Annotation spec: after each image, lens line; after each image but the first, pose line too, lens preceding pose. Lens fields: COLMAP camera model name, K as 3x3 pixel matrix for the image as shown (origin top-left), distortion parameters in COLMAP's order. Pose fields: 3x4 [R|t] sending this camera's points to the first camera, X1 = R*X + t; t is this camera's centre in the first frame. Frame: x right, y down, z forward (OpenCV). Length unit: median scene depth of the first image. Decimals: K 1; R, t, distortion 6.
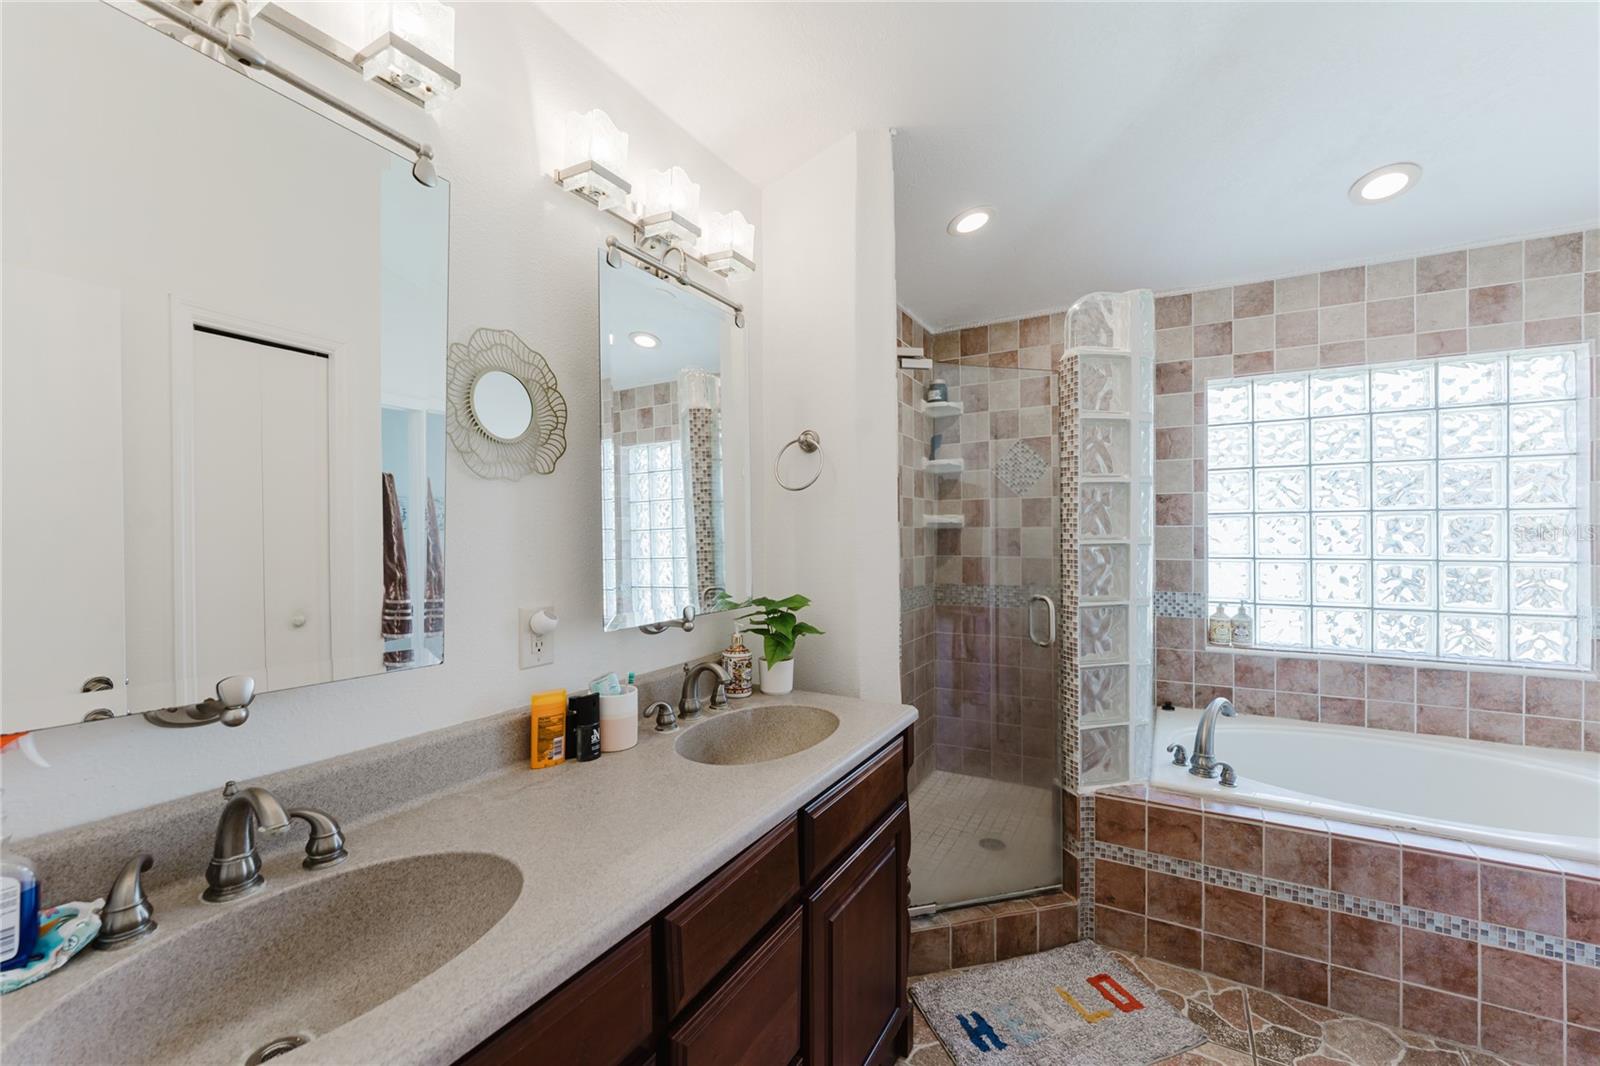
lens RADIAL K [[657.6, 0, 795.9], [0, 657.6, 533.3], [0, 0, 1]] dist [-0.010324, 0.001231]
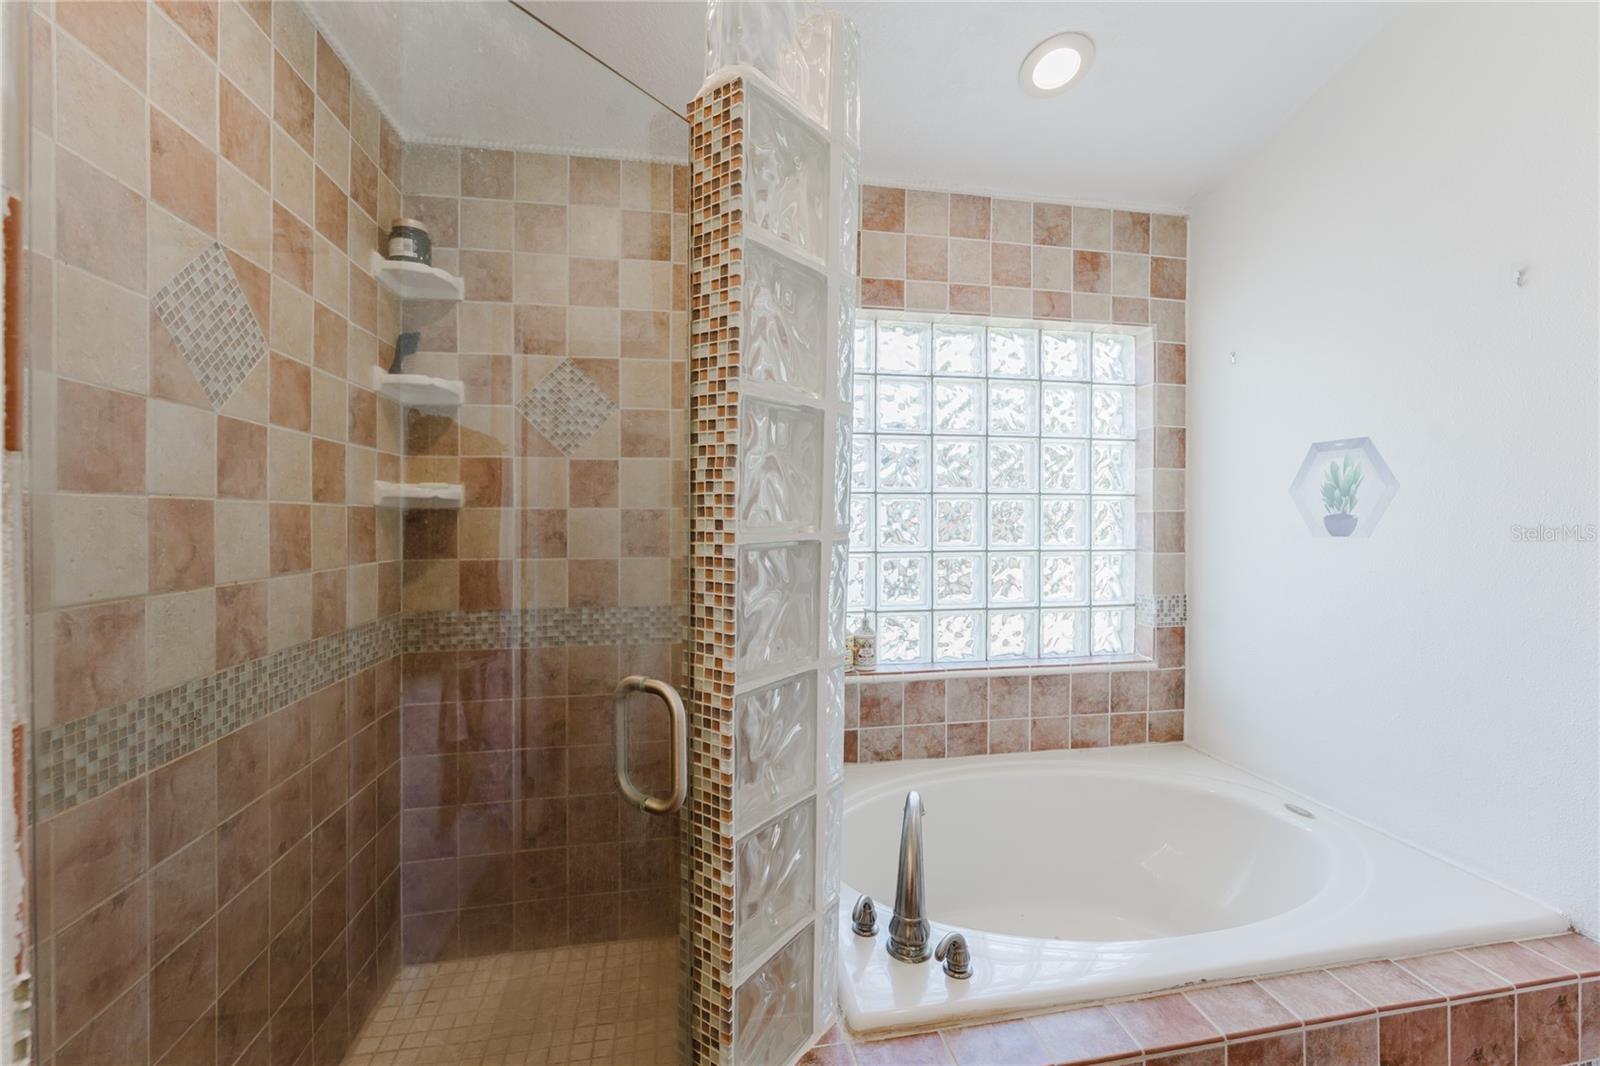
lens RADIAL K [[657.6, 0, 800.5], [0, 657.6, 511.0], [0, 0, 1]] dist [-0.010324, 0.001231]
pose [[0.765578, 0.011155, 0.643246, 0.144891], [-0.003016, 0.999901, -0.013750, 0.000837], [-0.643336, 0.008587, 0.765536, 0.485750]]
